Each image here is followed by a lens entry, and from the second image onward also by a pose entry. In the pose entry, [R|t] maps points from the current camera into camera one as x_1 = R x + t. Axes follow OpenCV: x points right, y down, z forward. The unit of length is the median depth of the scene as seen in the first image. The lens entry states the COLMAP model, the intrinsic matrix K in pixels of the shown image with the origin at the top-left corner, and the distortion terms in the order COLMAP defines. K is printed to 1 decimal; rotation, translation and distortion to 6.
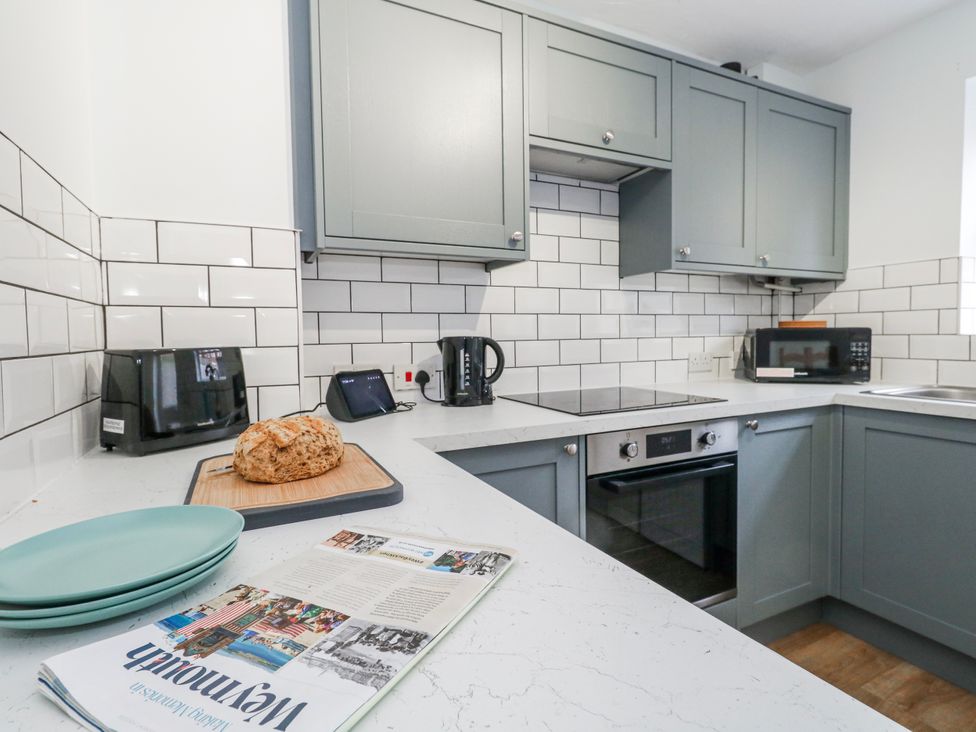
lens RADIAL K [[512.9, 0, 487.2], [0, 512.9, 358.9], [0, 0, 1]] dist [-0.001819, 0.000059]
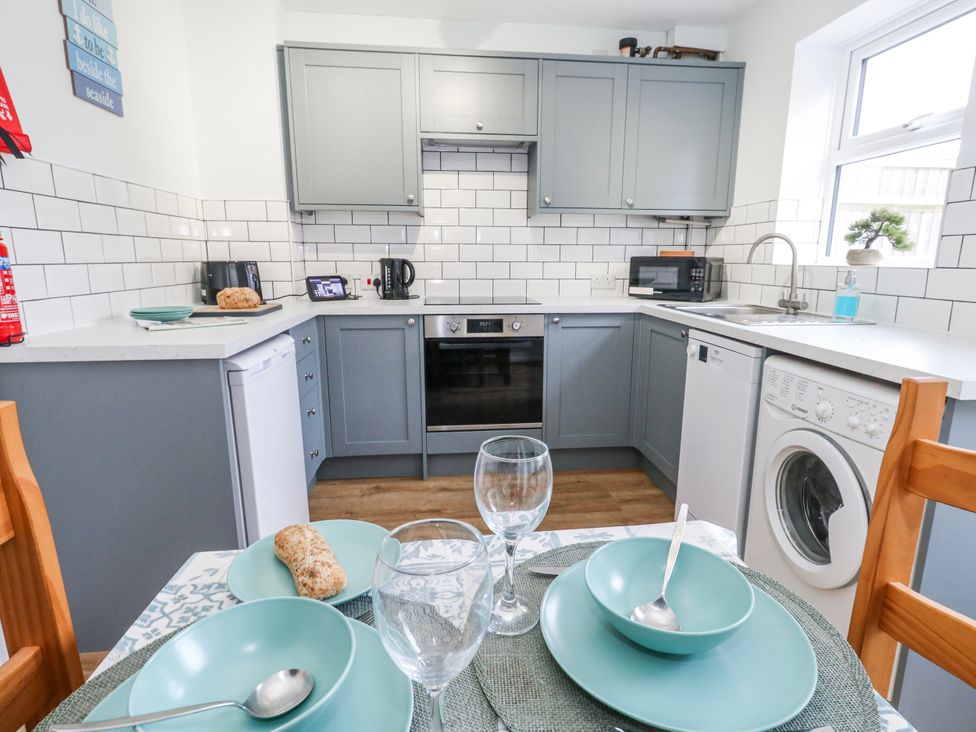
lens RADIAL K [[541.4, 0, 488.2], [0, 541.4, 372.3], [0, 0, 1]] dist [0.000660, -0.000042]
pose [[0.936538, 0.090469, -0.338690, 0.849267], [-0.033467, 0.984788, 0.170507, 0.010725], [0.348964, -0.148351, 0.925320, -0.568276]]
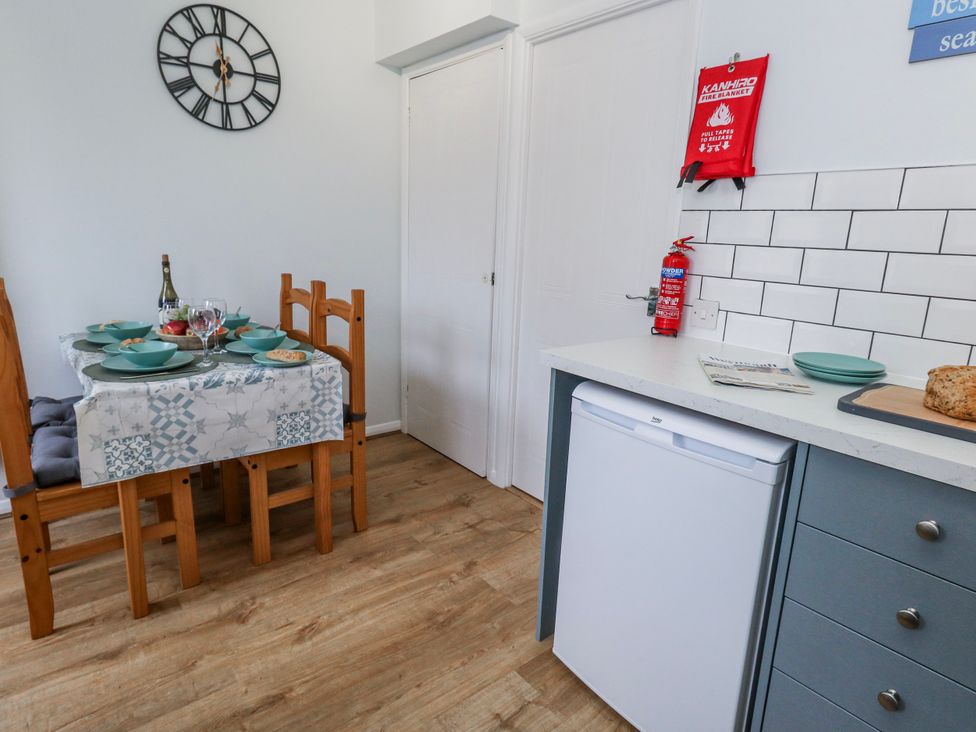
lens RADIAL K [[556.1, 0, 484.8], [0, 556.1, 358.8], [0, 0, 1]] dist [-0.002682, 0.000226]
pose [[-0.974298, 0.027100, -0.223627, 0.465566], [-0.033797, 0.963914, 0.264060, -0.095755], [0.222714, 0.264831, -0.938223, 0.897715]]
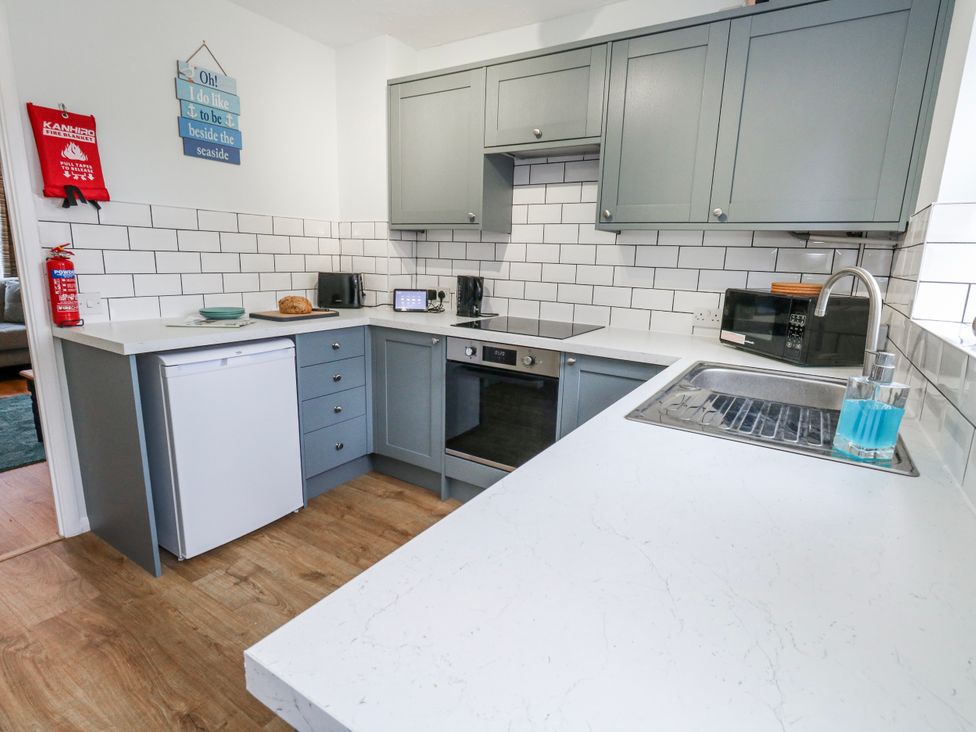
lens RADIAL K [[504.9, 0, 488.0], [0, 504.9, 366.0], [0, 0, 1]] dist [-0.006889, -0.000397]
pose [[0.509339, 0.213433, -0.833679, 1.380012], [-0.078739, 0.976251, 0.201828, -0.089736], [0.856956, -0.037156, 0.514048, 0.178366]]
